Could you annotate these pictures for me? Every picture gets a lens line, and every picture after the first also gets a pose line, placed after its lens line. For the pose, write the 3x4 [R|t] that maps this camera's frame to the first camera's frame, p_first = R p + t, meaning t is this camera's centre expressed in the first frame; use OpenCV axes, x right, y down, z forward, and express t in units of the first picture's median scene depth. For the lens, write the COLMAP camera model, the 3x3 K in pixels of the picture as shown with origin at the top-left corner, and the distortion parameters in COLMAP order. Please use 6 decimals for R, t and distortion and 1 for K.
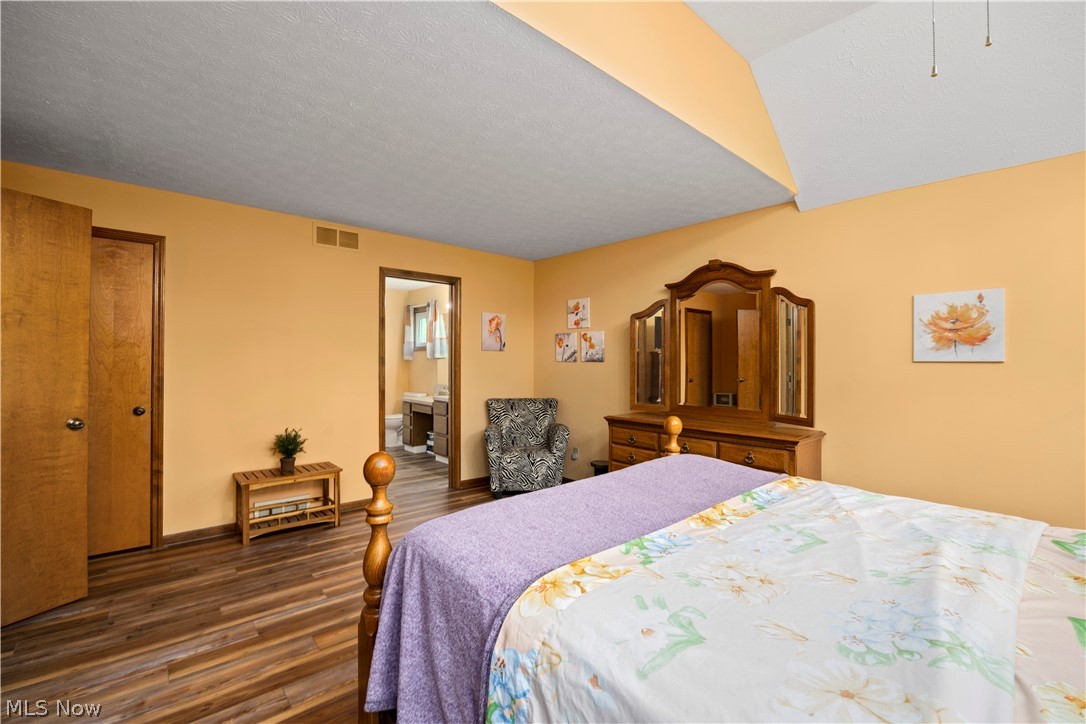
lens RADIAL K [[489.3, 0, 541.4], [0, 489.3, 362.4], [0, 0, 1]] dist [-0.002037, 0.000122]
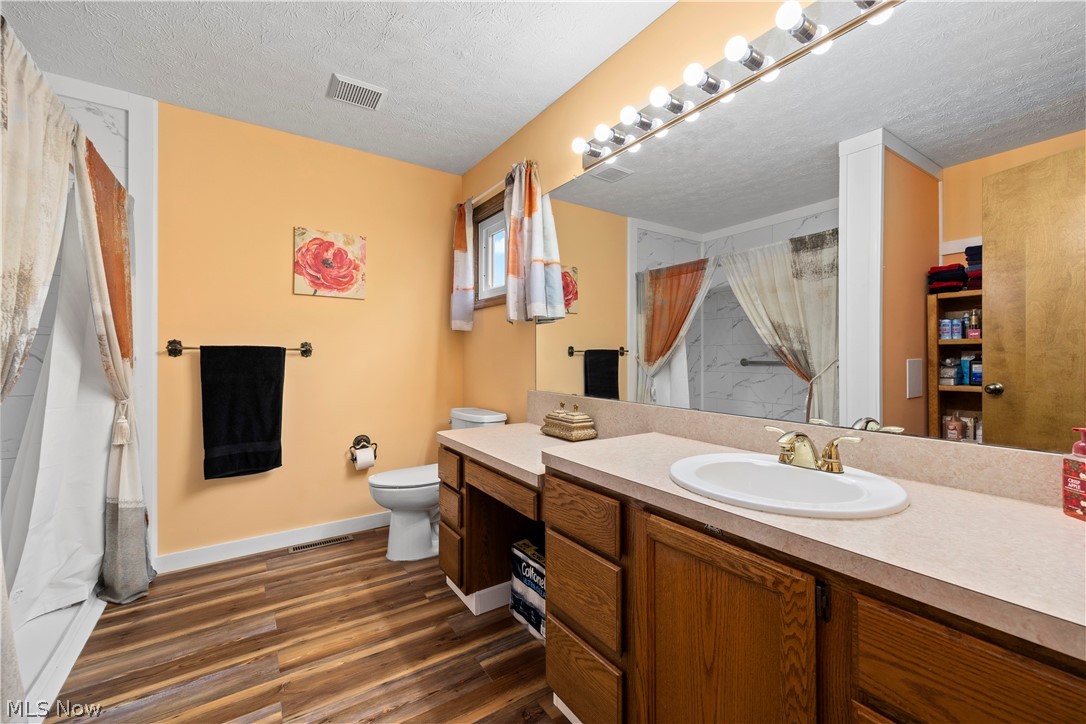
lens RADIAL K [[432.1, 0, 542.0], [0, 432.1, 359.6], [0, 0, 1]] dist [0.001700, -0.000020]
pose [[0.992694, -0.006160, -0.120501, -0.169761], [0.006496, 0.999976, 0.002396, 0.020366], [0.120483, -0.003162, 0.992710, 0.682217]]
